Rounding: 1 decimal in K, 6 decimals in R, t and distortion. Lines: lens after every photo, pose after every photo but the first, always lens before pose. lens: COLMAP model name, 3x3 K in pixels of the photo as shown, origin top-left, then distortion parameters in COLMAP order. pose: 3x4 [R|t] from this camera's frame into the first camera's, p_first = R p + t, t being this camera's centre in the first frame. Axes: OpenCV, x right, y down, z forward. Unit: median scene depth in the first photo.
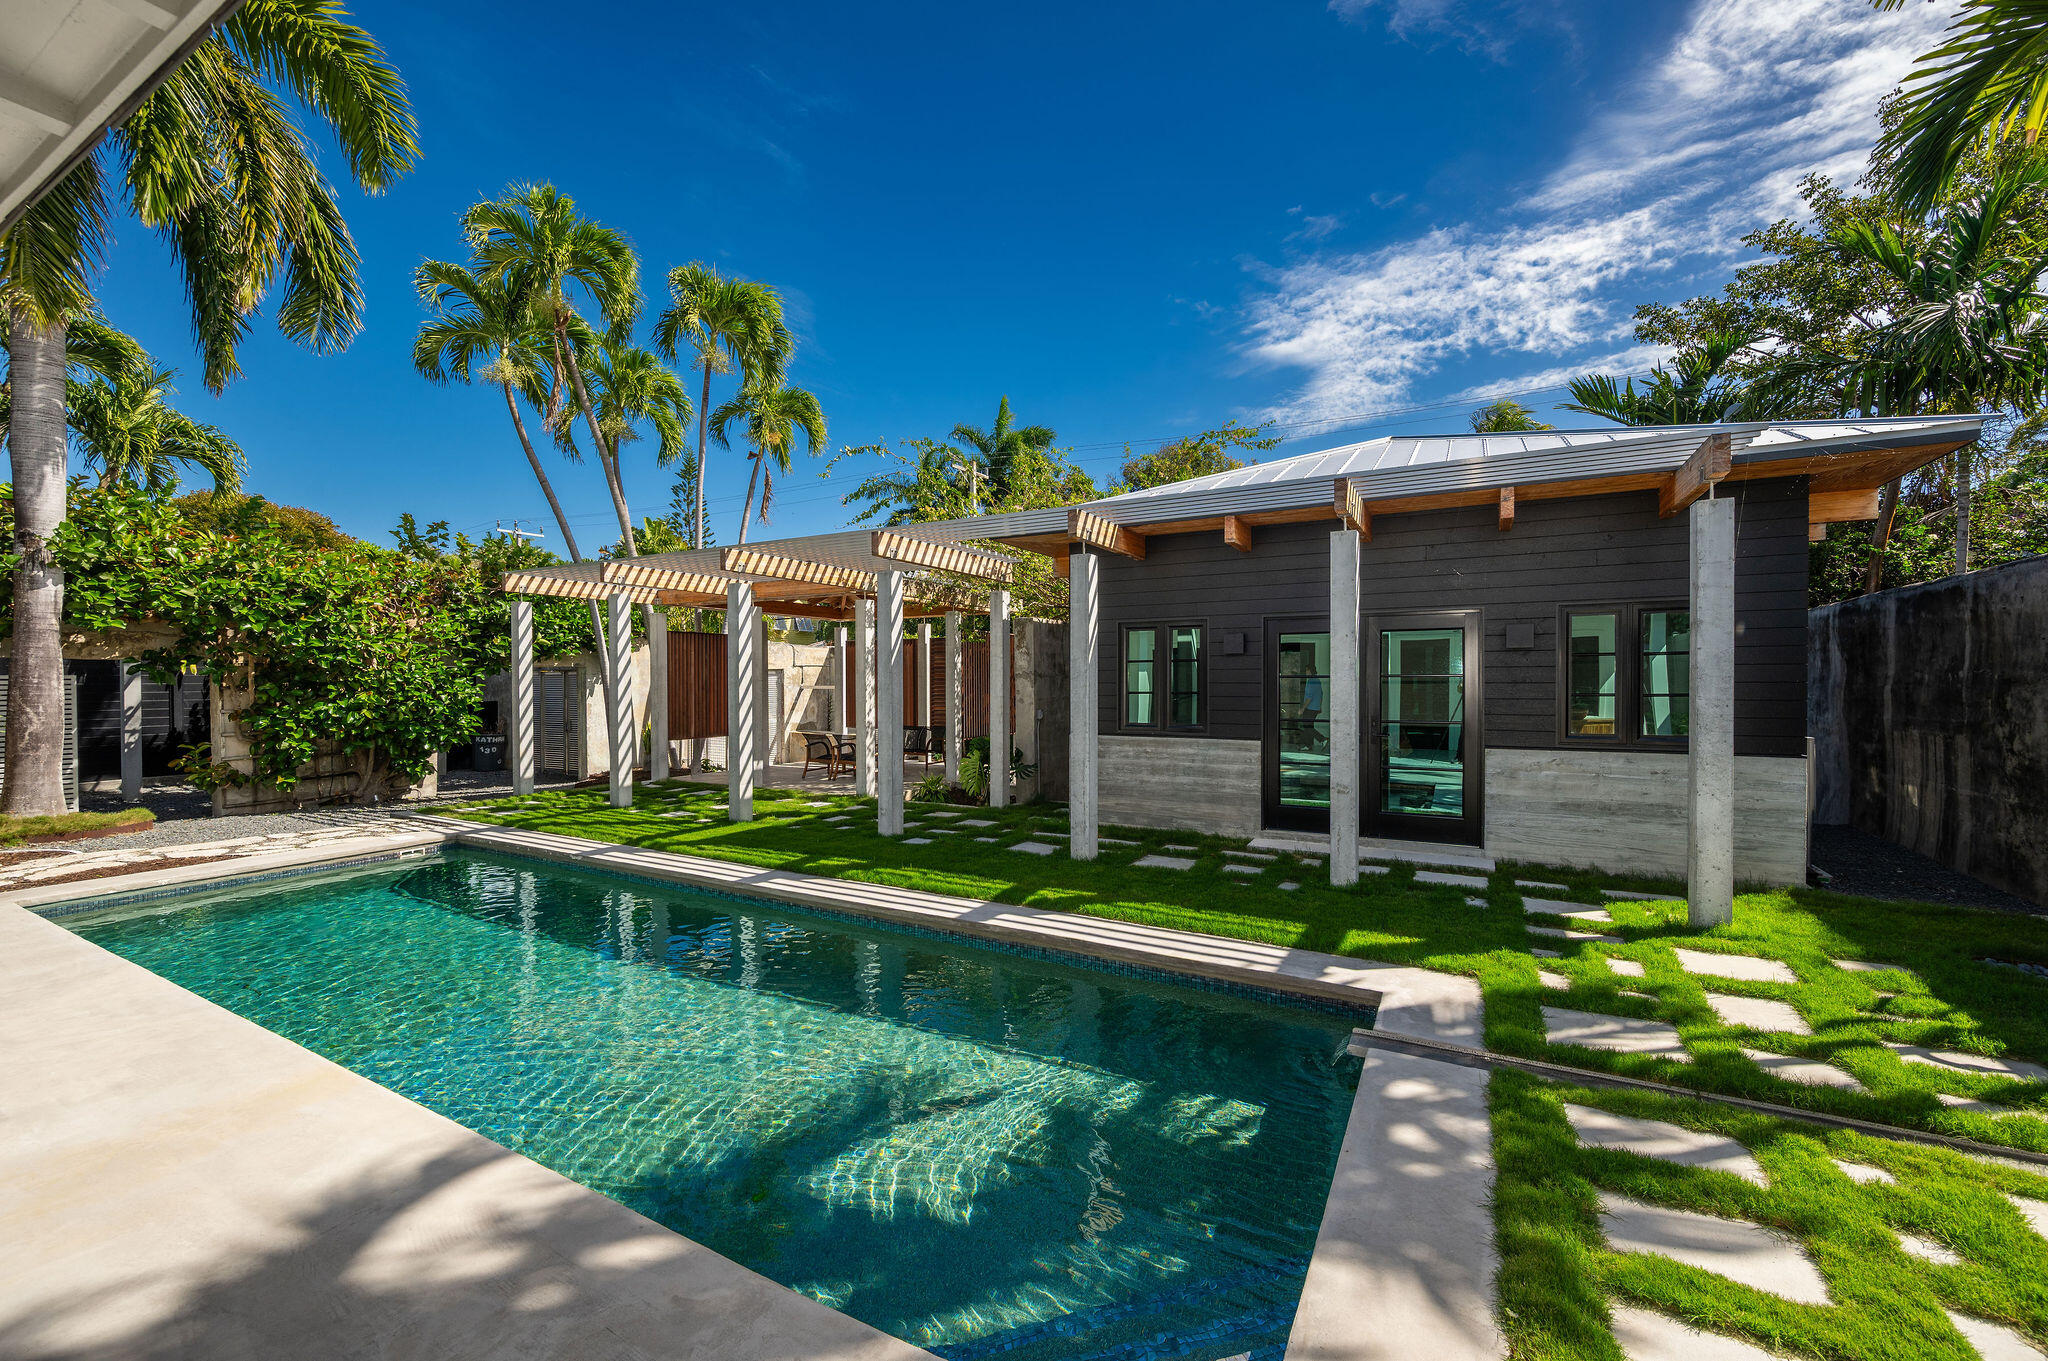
lens RADIAL K [[794.3, 0, 1027.8], [0, 794.3, 684.7], [0, 0, 1]] dist [-0.002525, -0.000006]
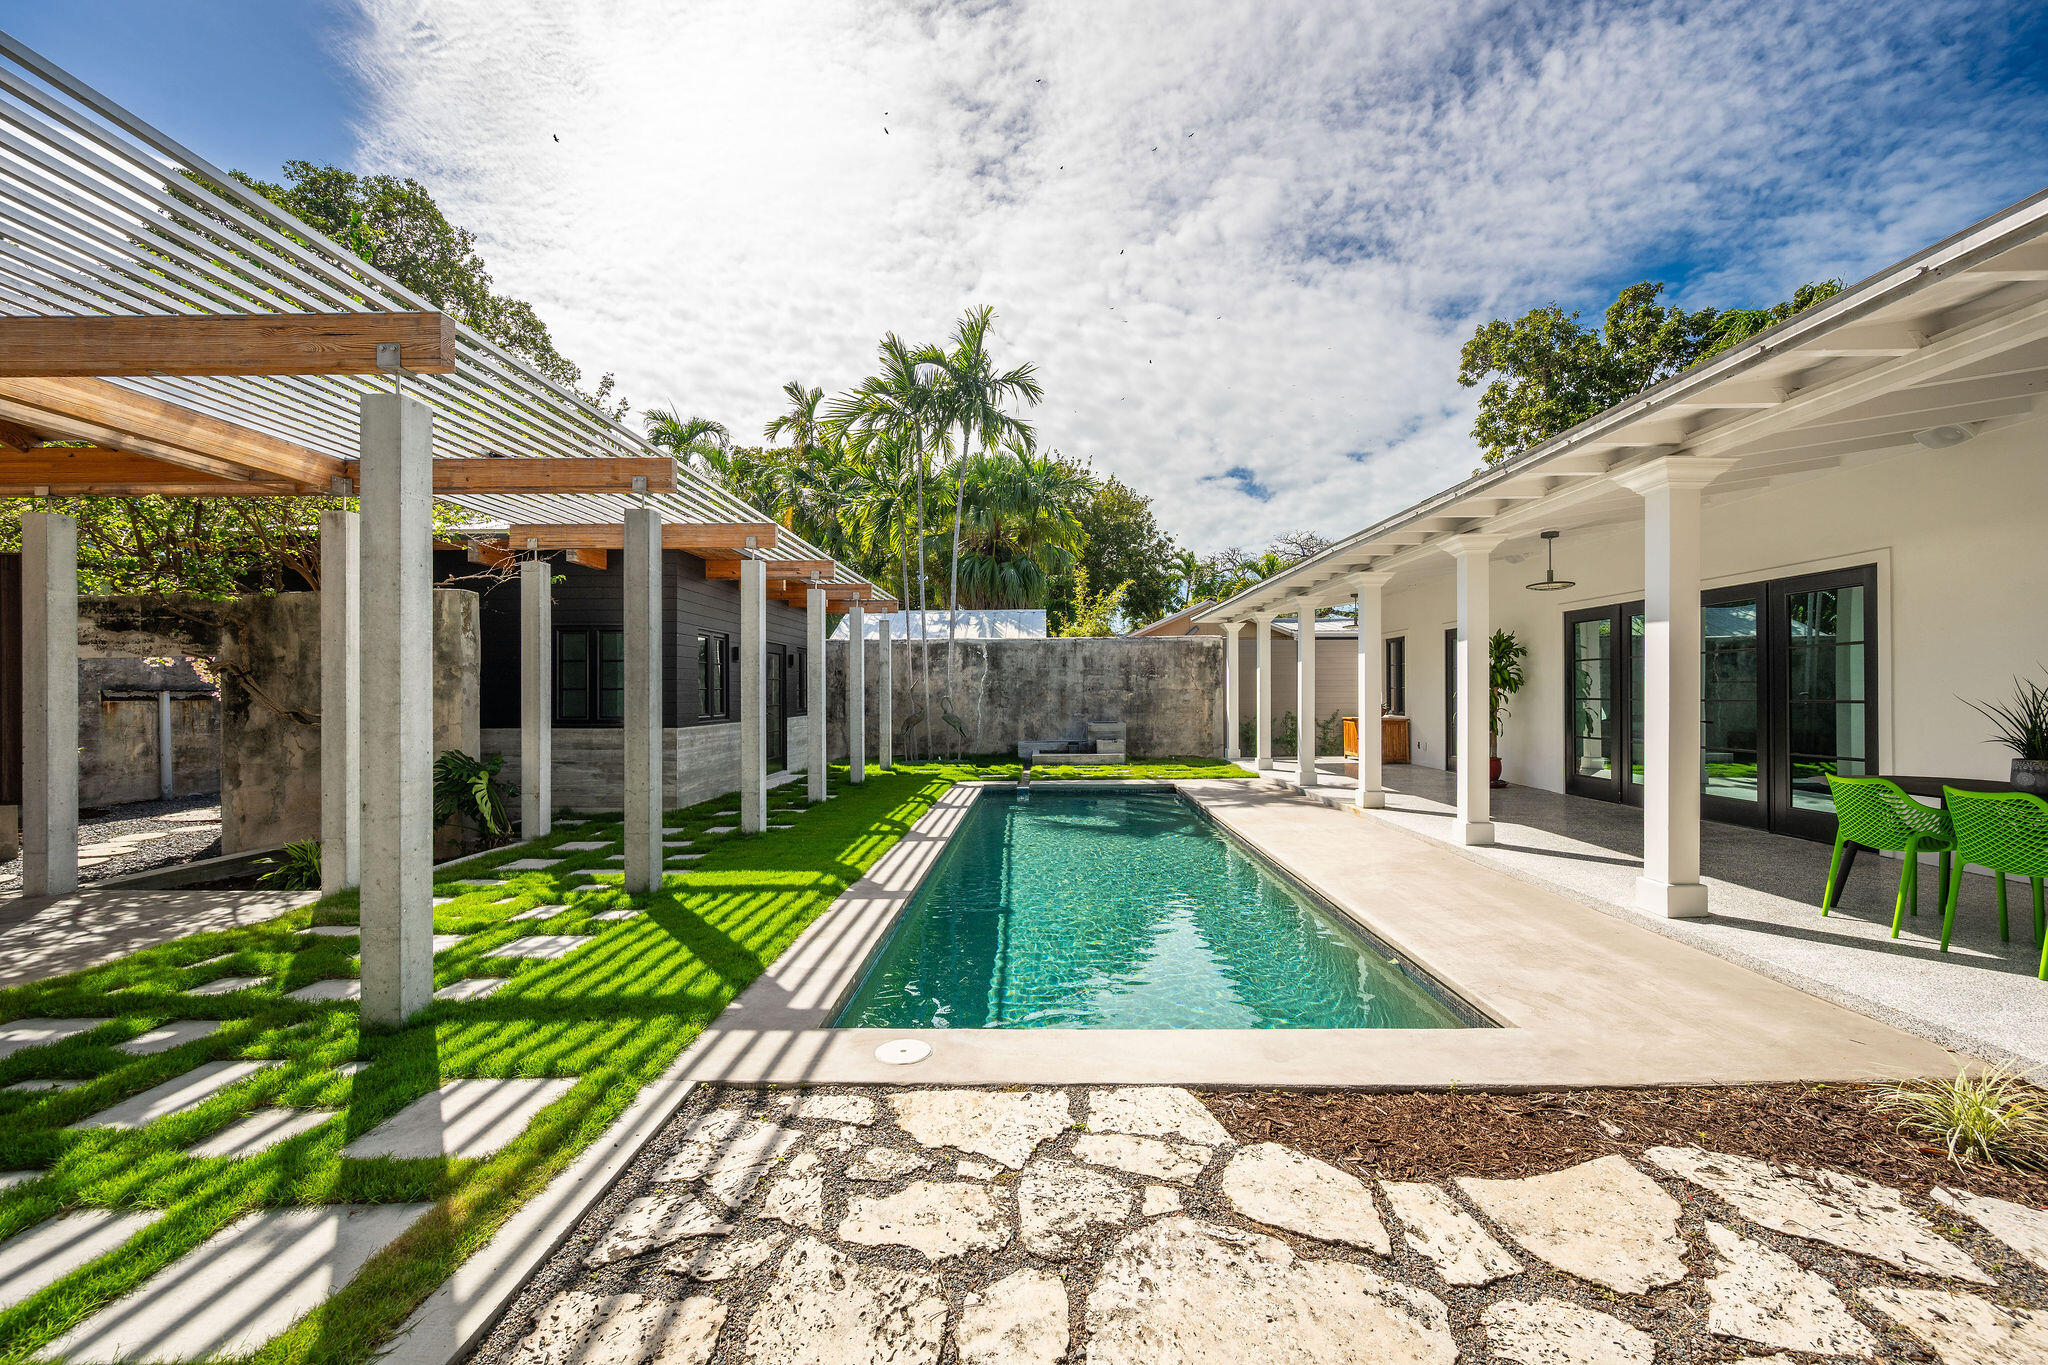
lens RADIAL K [[794.3, 0, 1027.8], [0, 794.3, 686.7], [0, 0, 1]] dist [-0.002525, -0.000006]
pose [[-0.447918, -0.002699, 0.894071, -0.487417], [0.006107, 0.999963, 0.006078, 0.005307], [-0.894054, 0.008182, -0.447885, 0.742789]]
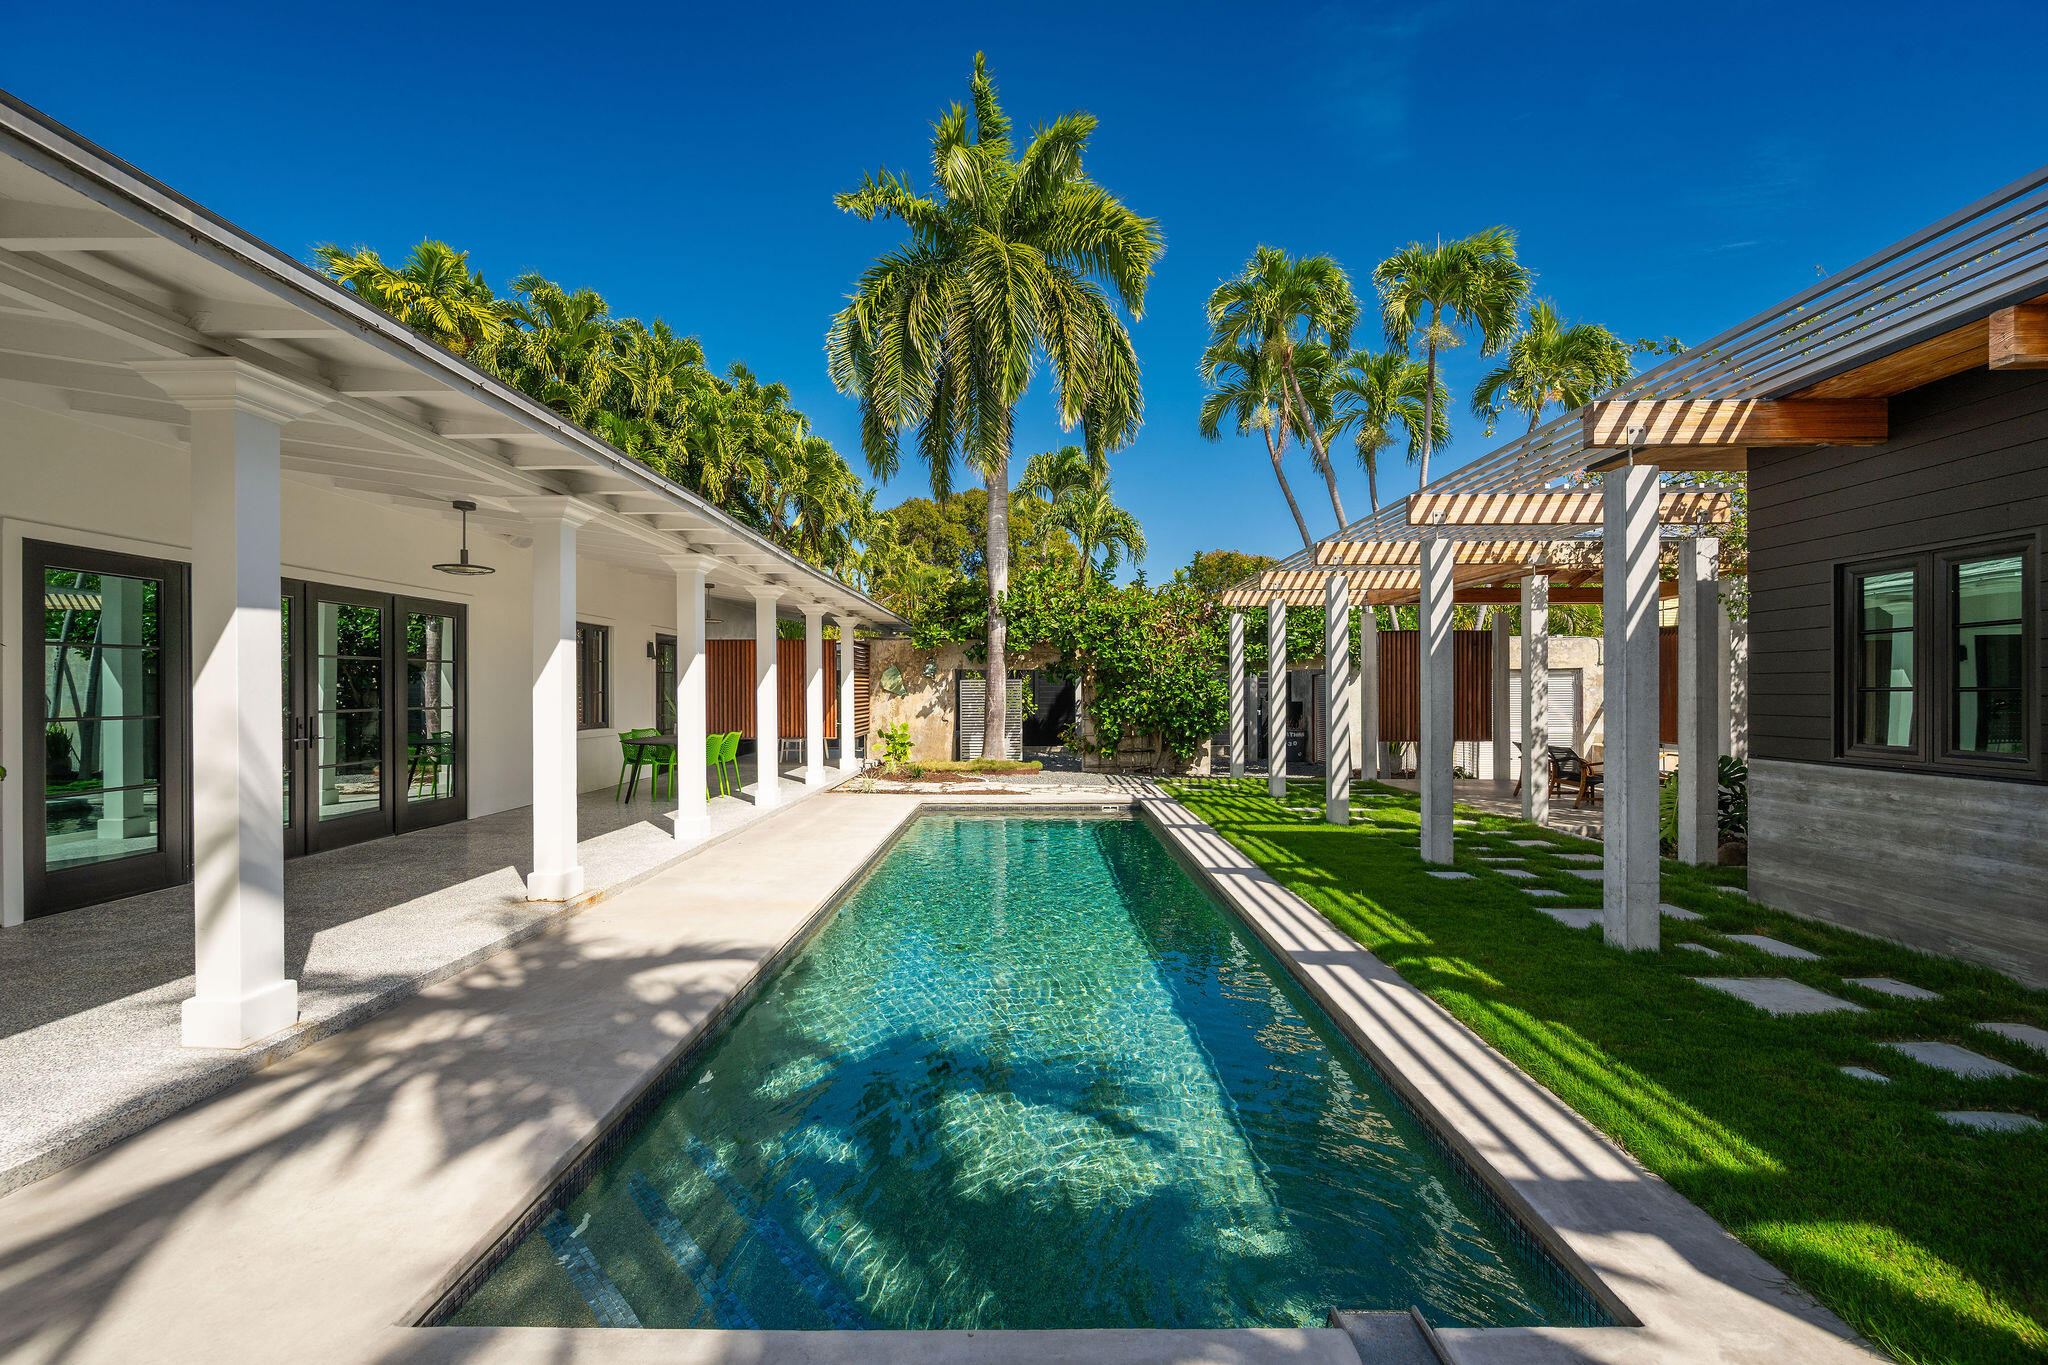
lens RADIAL K [[794.3, 0, 1027.8], [0, 794.3, 686.7], [0, 0, 1]] dist [-0.002525, -0.000006]
pose [[0.477118, -0.002094, -0.878837, 0.336266], [-0.003478, 0.999985, -0.004271, 0.012811], [0.878832, 0.005095, 0.477104, 0.233650]]
